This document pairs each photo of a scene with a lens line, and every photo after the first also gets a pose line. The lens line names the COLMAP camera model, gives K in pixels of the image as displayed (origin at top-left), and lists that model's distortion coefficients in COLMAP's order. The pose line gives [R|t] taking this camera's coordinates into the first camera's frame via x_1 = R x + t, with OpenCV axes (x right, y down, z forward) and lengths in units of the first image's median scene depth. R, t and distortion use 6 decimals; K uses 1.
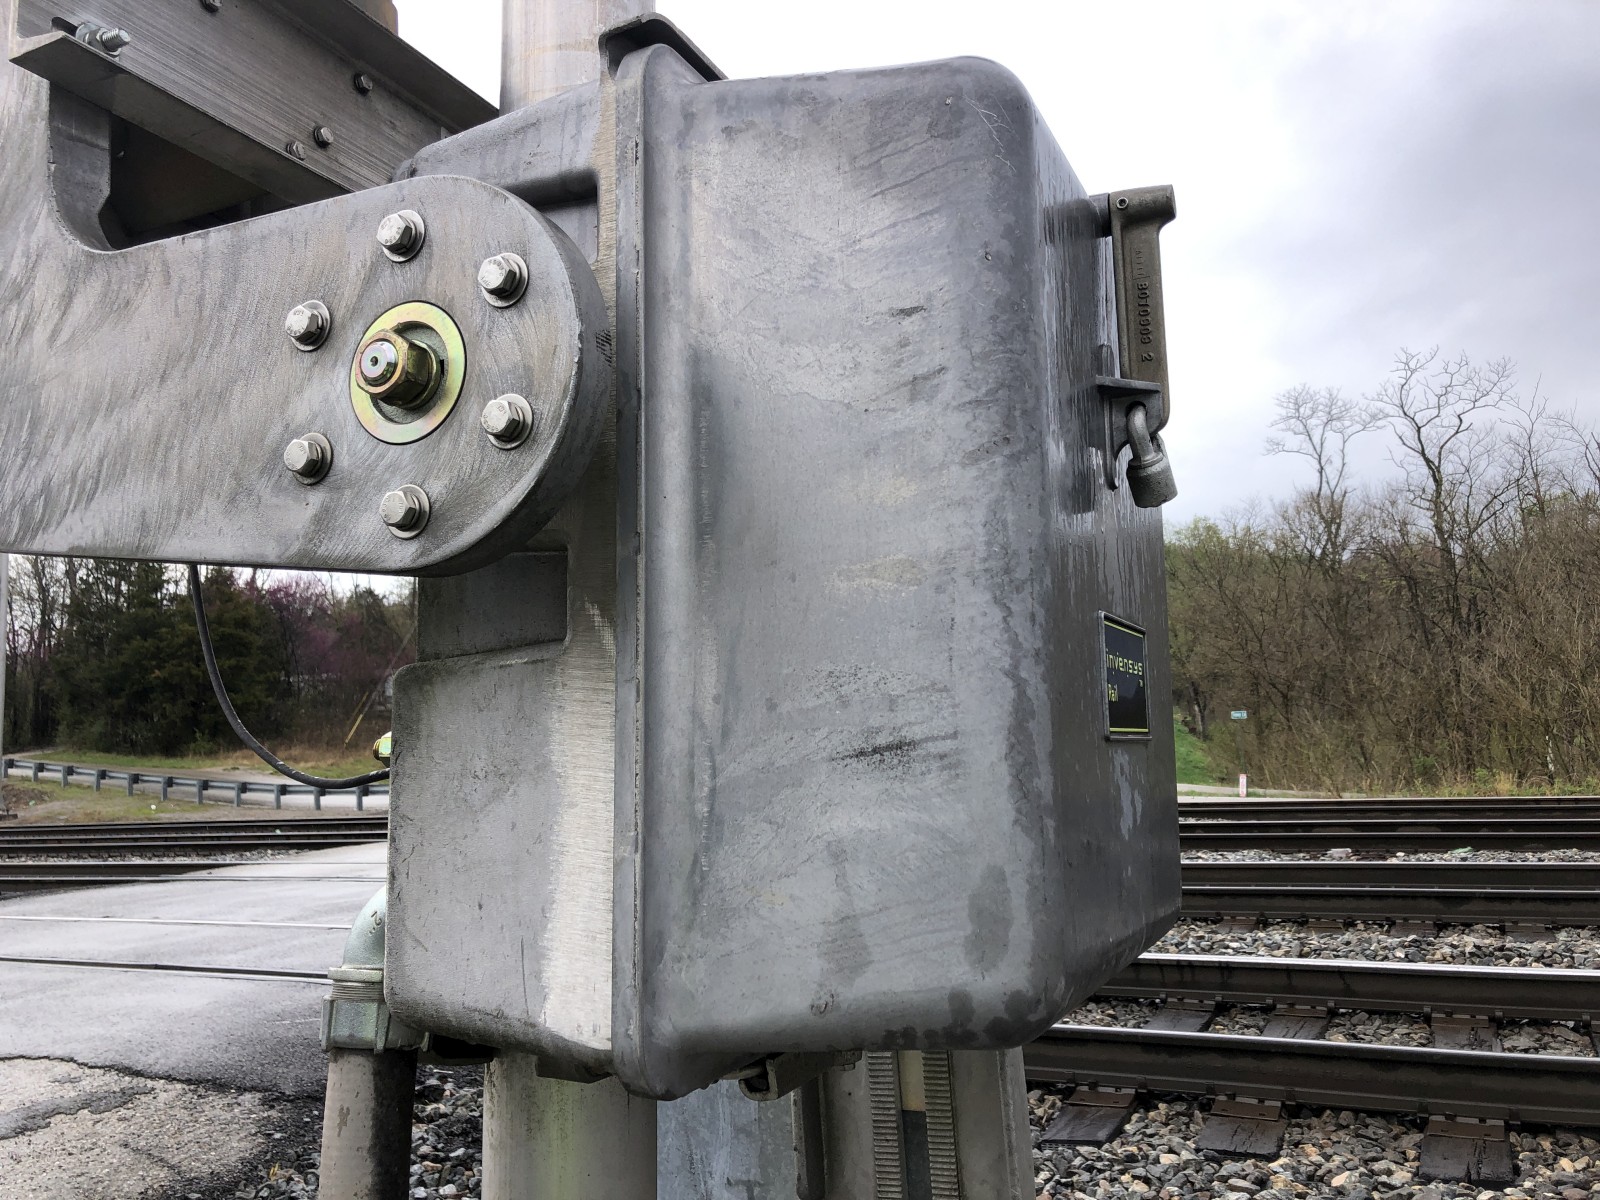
lens RADIAL K [[1288.0, 0, 800.0], [0, 1288.0, 600.0], [0, 0, 1]] dist [0.005710, 0.005456]
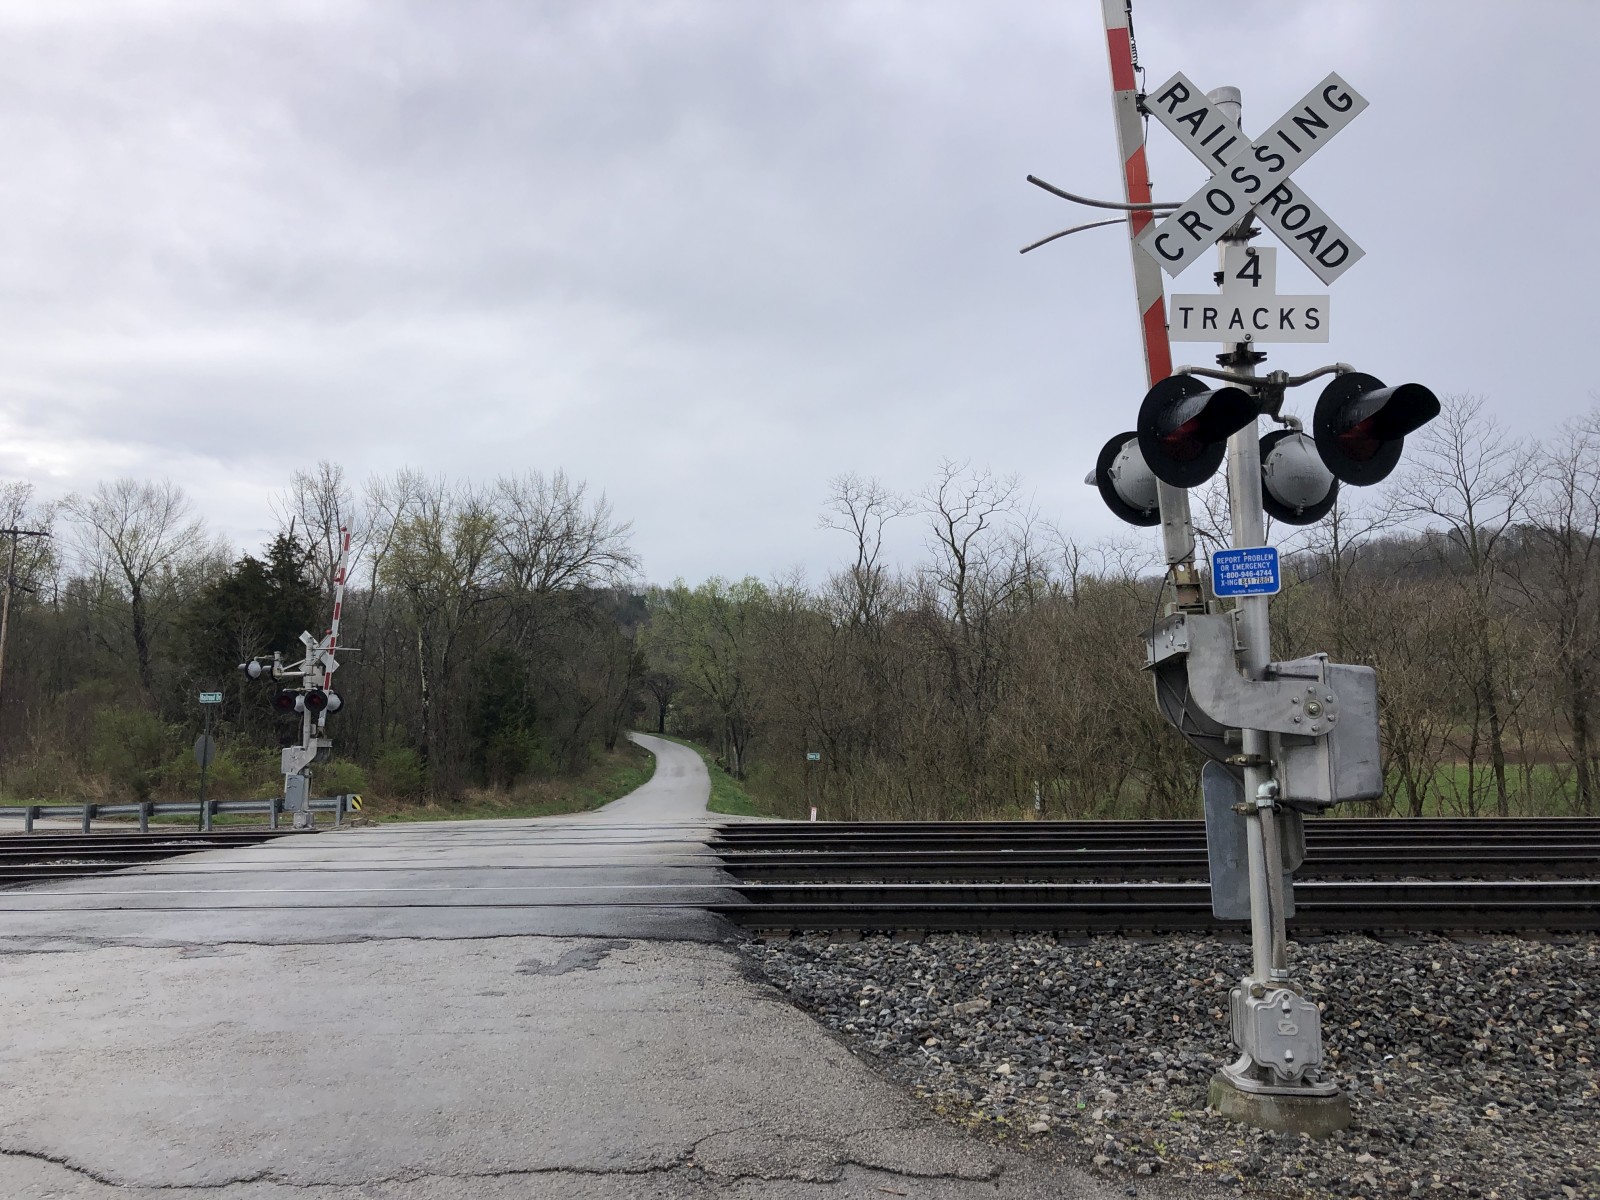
lens RADIAL K [[1288.0, 0, 800.0], [0, 1288.0, 600.0], [0, 0, 1]] dist [0.005710, 0.005456]
pose [[0.930342, 0.067177, 0.360488, -0.081070], [-0.056165, 0.997581, -0.040951, -0.004674], [-0.362367, 0.017851, 0.931864, -0.068175]]
